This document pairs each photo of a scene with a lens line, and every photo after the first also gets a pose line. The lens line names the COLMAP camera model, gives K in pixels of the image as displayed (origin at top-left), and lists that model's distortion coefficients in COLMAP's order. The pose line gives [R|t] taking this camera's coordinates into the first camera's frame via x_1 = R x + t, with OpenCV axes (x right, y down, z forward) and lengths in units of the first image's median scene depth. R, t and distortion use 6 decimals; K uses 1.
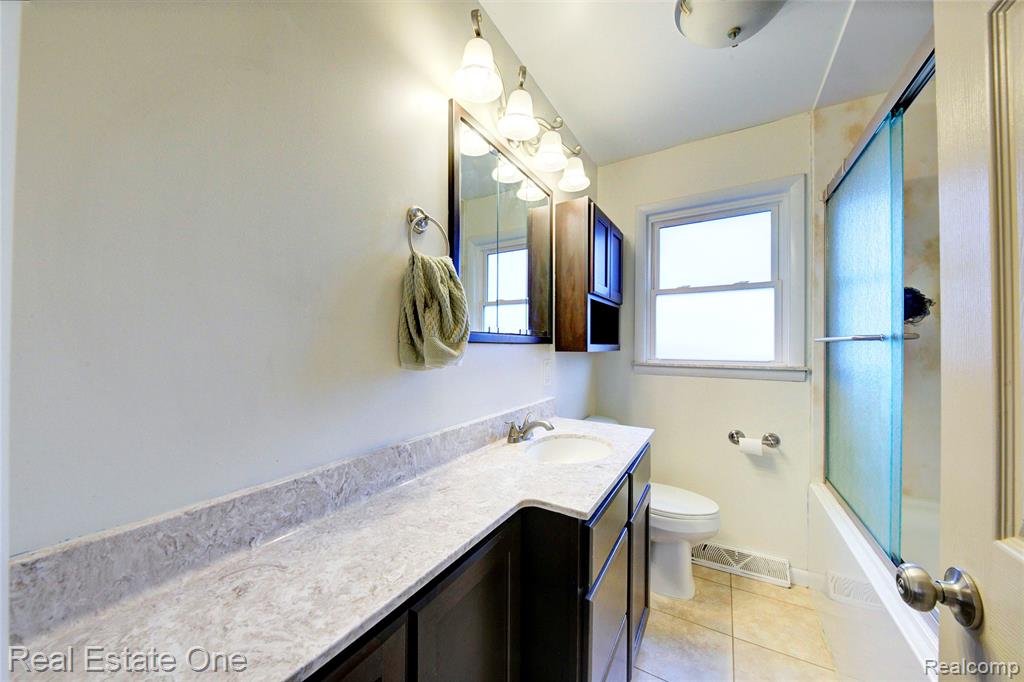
lens RADIAL K [[355.7, 0, 515.4], [0, 355.7, 340.8], [0, 0, 1]] dist [-0.001781, -0.002097]
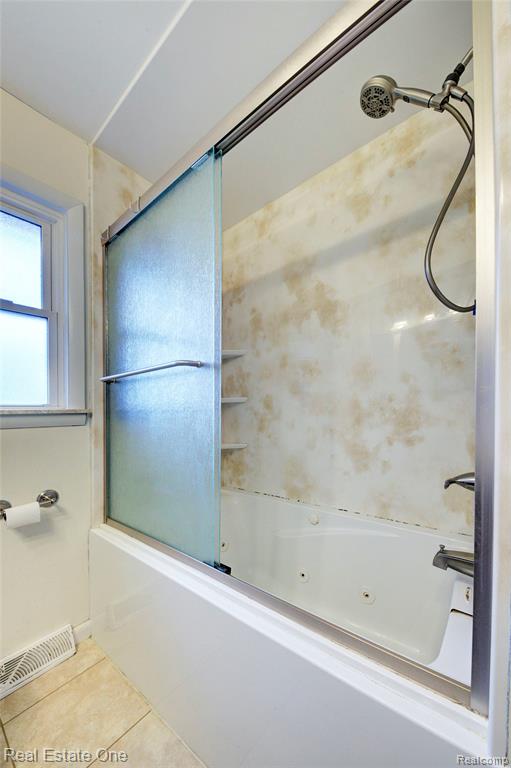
lens RADIAL K [[266.7, 0, 282.2], [0, 266.7, 408.0], [0, 0, 1]] dist [-0.001781, -0.002097]
pose [[0.112306, -0.014348, 0.993570, 0.168942], [-0.000448, 0.999895, 0.014490, 0.059384], [-0.993674, -0.002072, 0.112288, 0.399442]]
